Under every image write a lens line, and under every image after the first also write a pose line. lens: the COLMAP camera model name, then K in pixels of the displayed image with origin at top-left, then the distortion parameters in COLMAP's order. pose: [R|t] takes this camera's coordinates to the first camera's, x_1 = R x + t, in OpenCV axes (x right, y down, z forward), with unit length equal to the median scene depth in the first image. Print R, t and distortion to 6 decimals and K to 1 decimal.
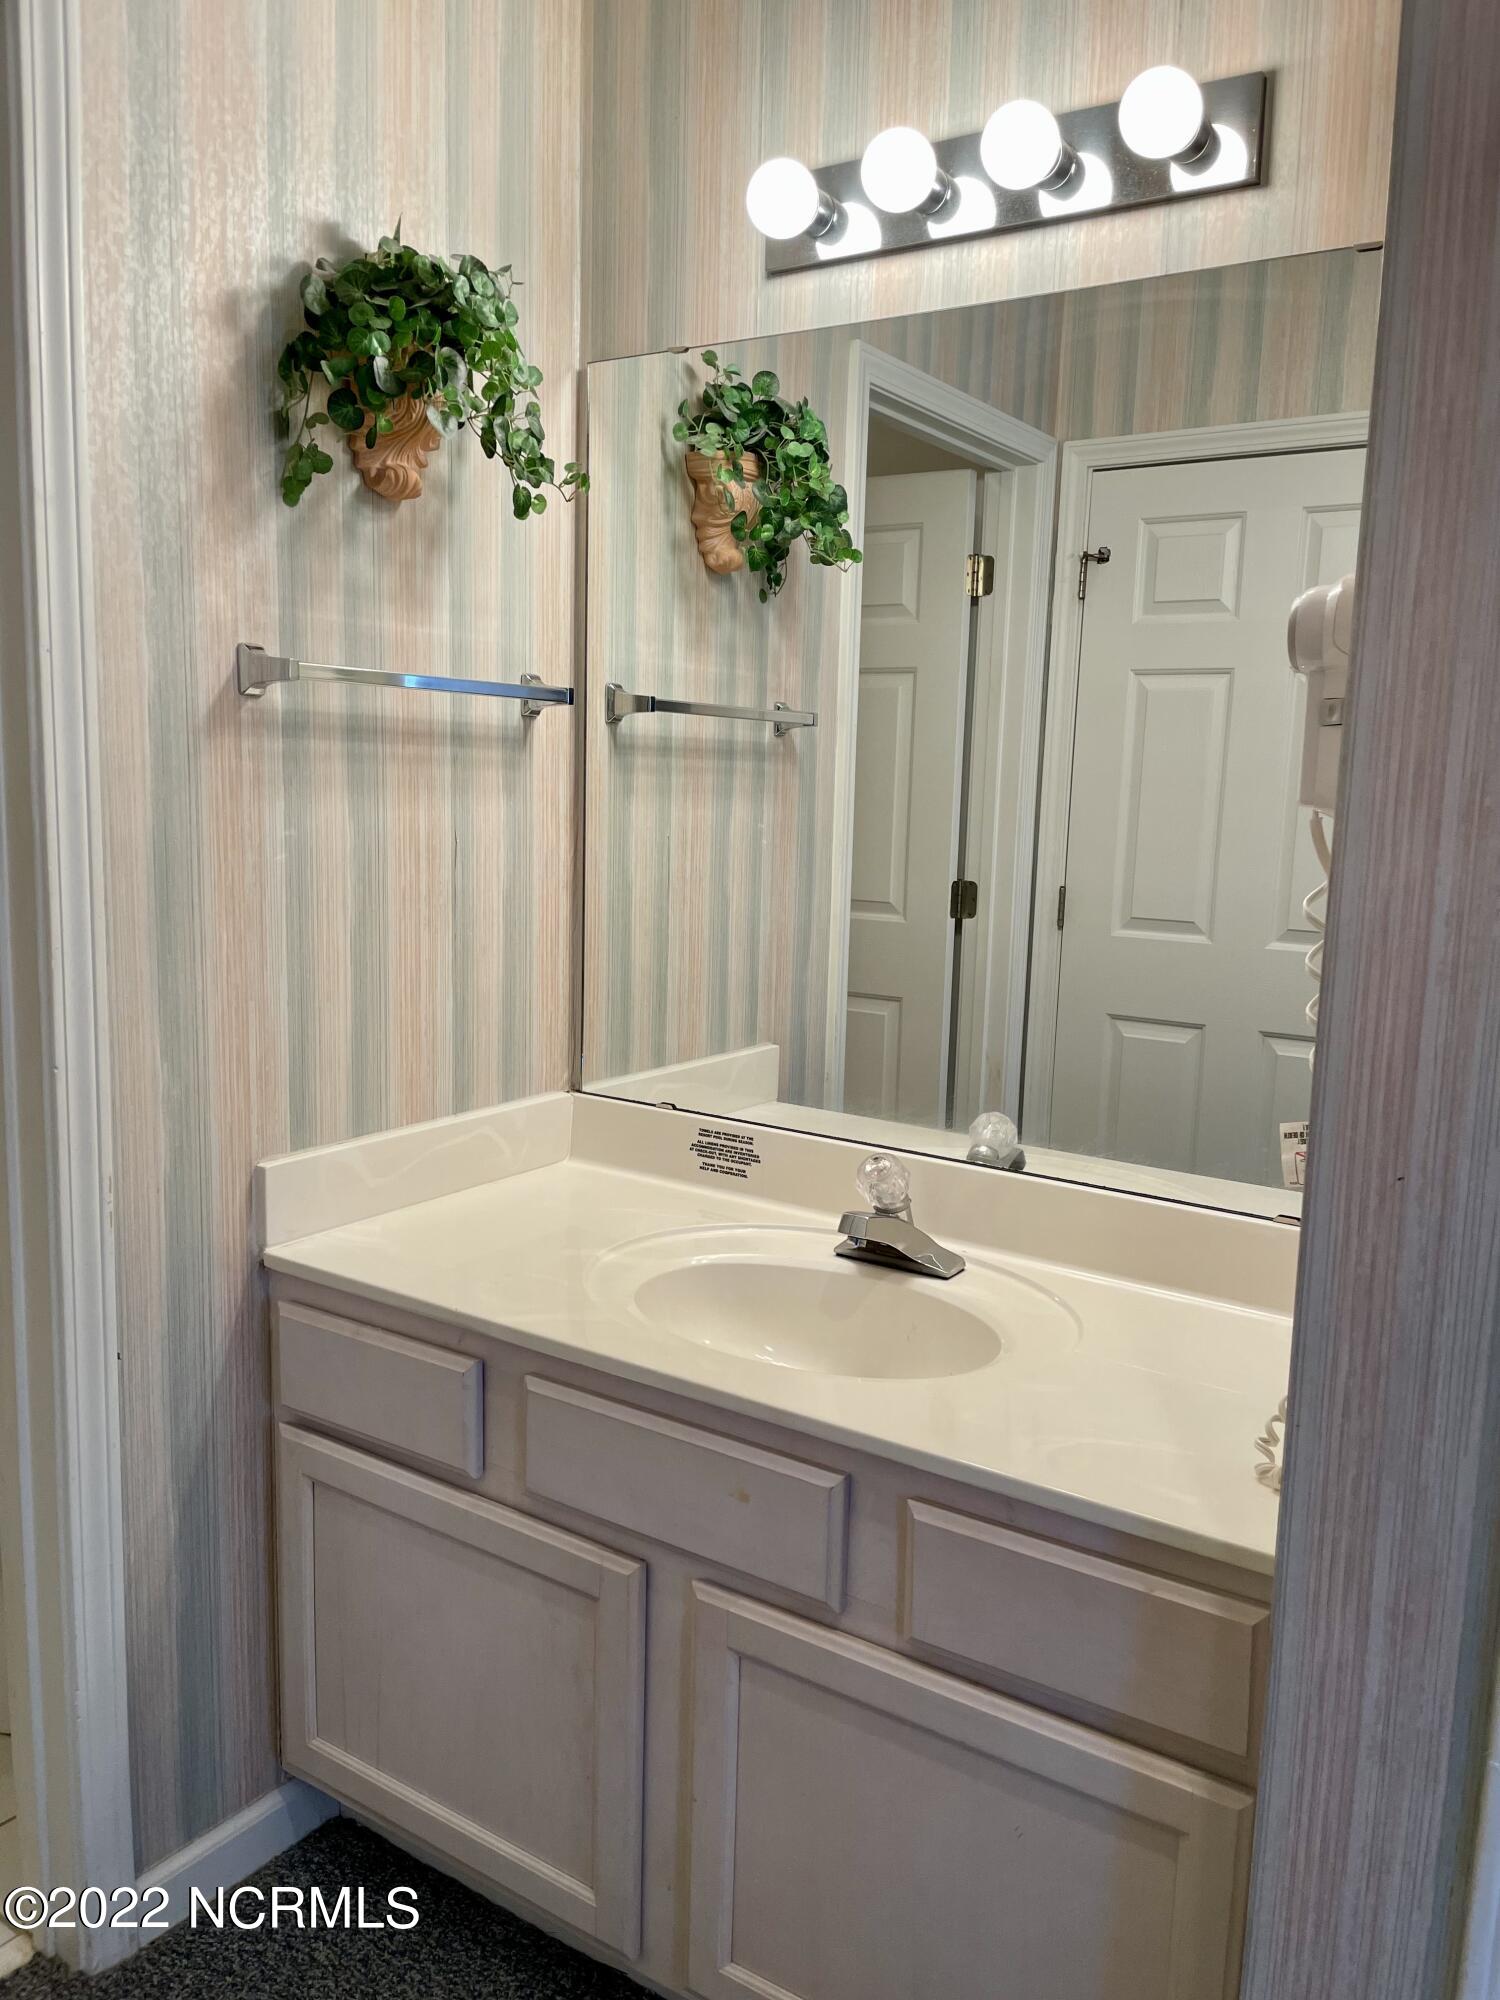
lens RADIAL K [[1550.8, 0, 750.0], [0, 1550.8, 1000.0], [0, 0, 1]] dist [0.024928, -0.003663]
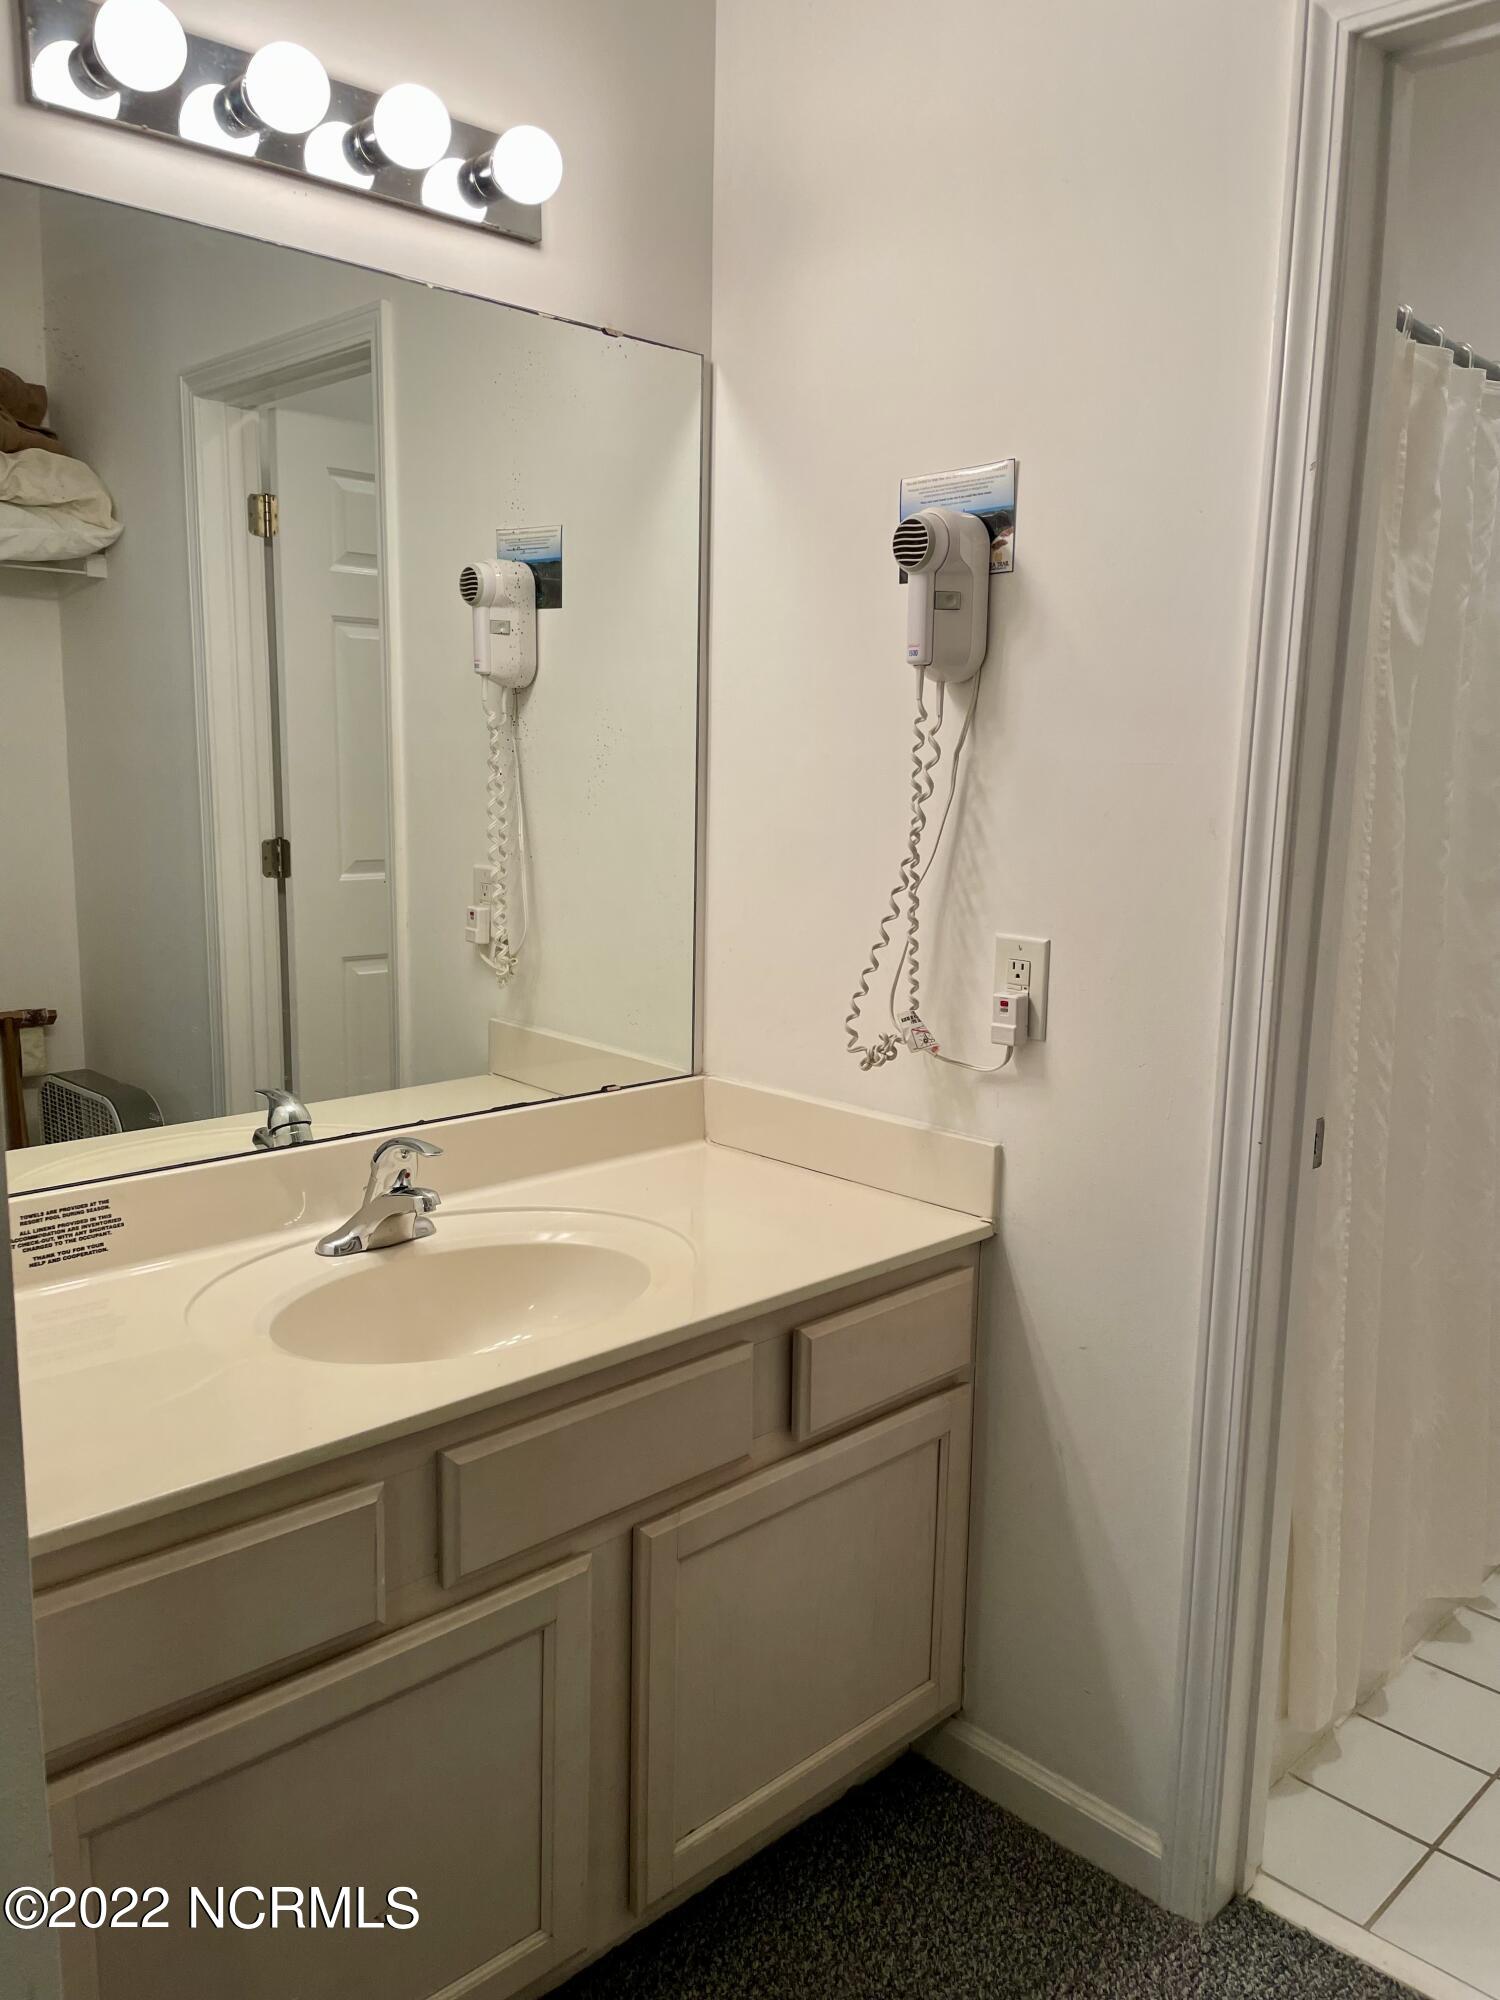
lens RADIAL K [[1545.6, 0, 749.6], [0, 1545.6, 1088.4], [0, 0, 1]] dist [0.001456, -0.002108]
pose [[0.194025, -0.227233, 0.954316, -0.797432], [0.142523, 0.969011, 0.201755, -0.096599], [-0.970588, 0.096866, 0.220399, 0.555109]]
